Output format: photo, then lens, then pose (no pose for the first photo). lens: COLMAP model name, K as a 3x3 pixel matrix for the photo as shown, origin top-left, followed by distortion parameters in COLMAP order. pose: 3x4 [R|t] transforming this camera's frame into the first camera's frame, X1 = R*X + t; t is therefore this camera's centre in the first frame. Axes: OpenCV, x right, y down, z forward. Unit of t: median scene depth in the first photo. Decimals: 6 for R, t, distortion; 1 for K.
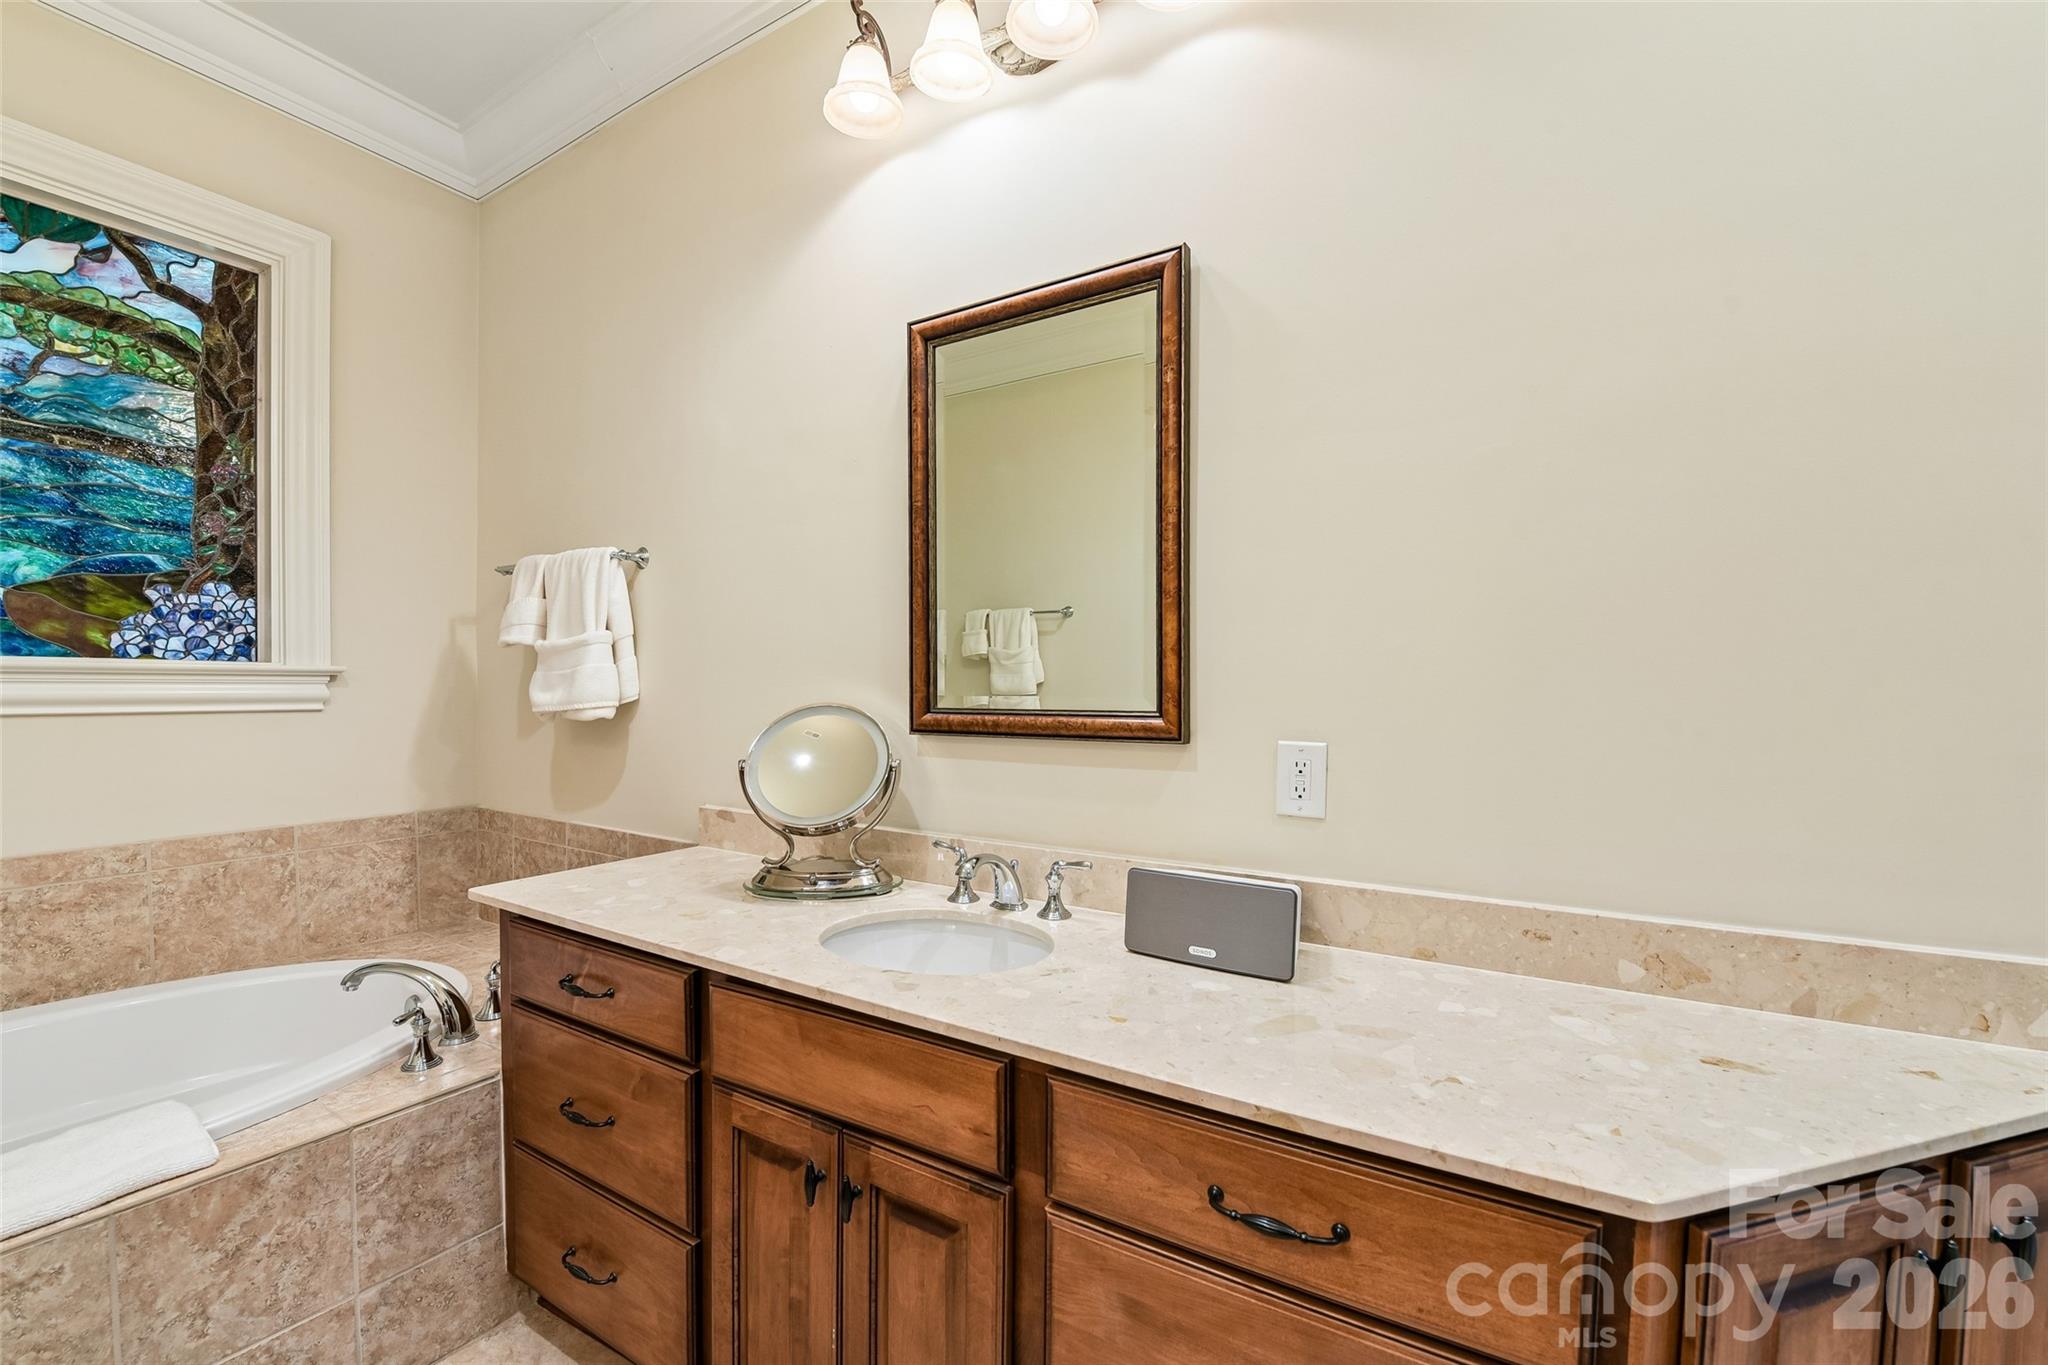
lens RADIAL K [[865.8, 0, 1024.6], [0, 865.8, 703.5], [0, 0, 1]] dist [-0.001923, -0.000370]
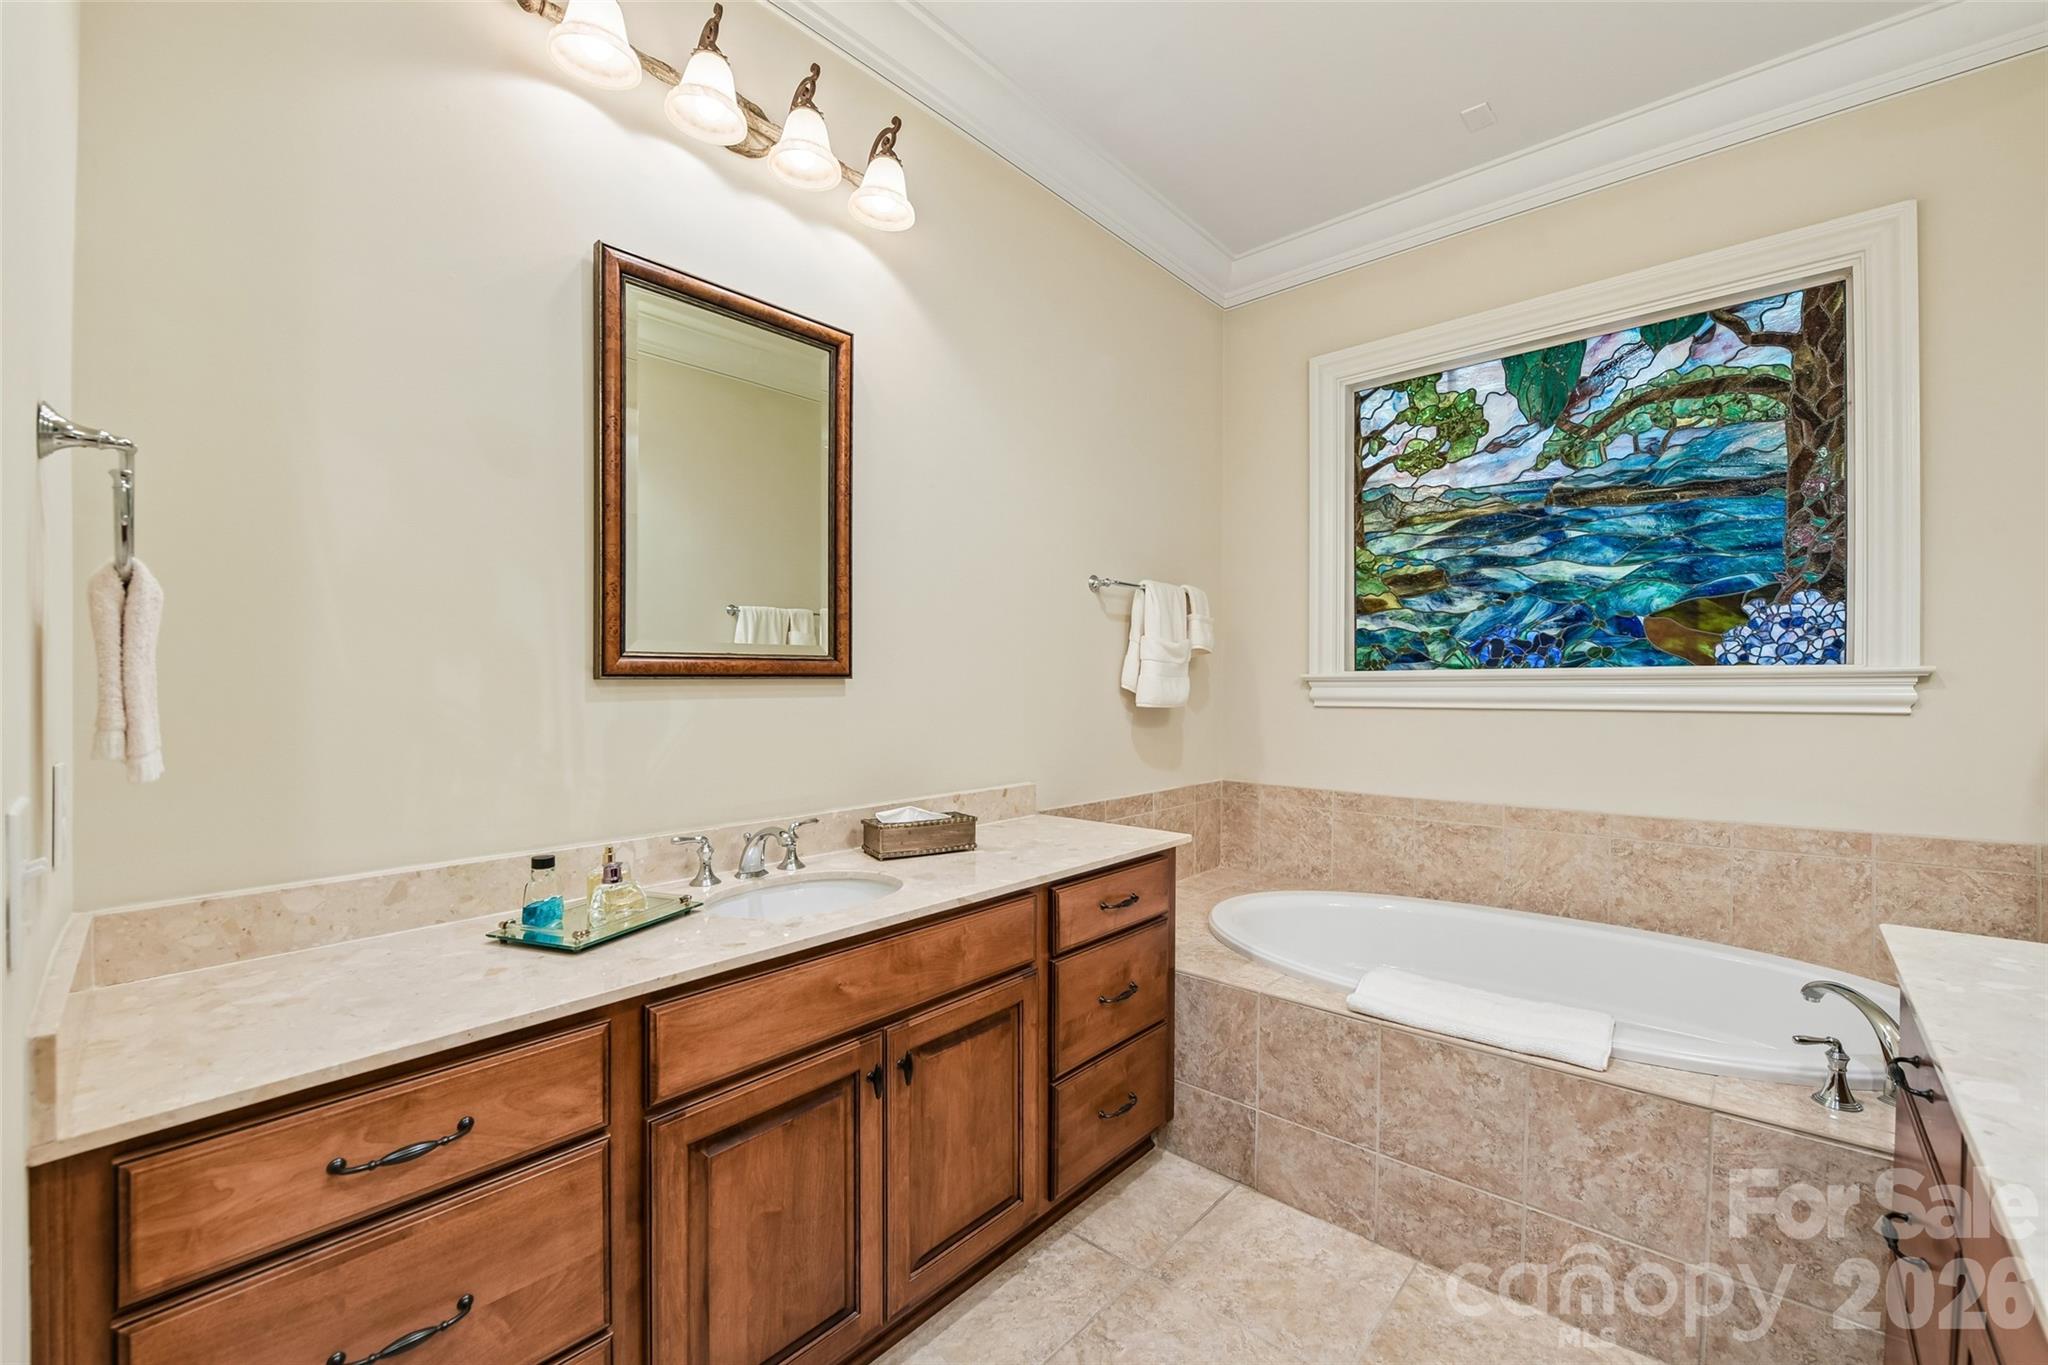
lens RADIAL K [[851.4, 0, 1030.9], [0, 851.4, 694.3], [0, 0, 1]] dist [-0.000331, 0.000011]
pose [[-0.154498, 0.000916, -0.987993, 0.254274], [-0.018634, 0.999819, 0.003841, 0.000590], [0.987817, 0.019004, -0.154453, 0.234860]]
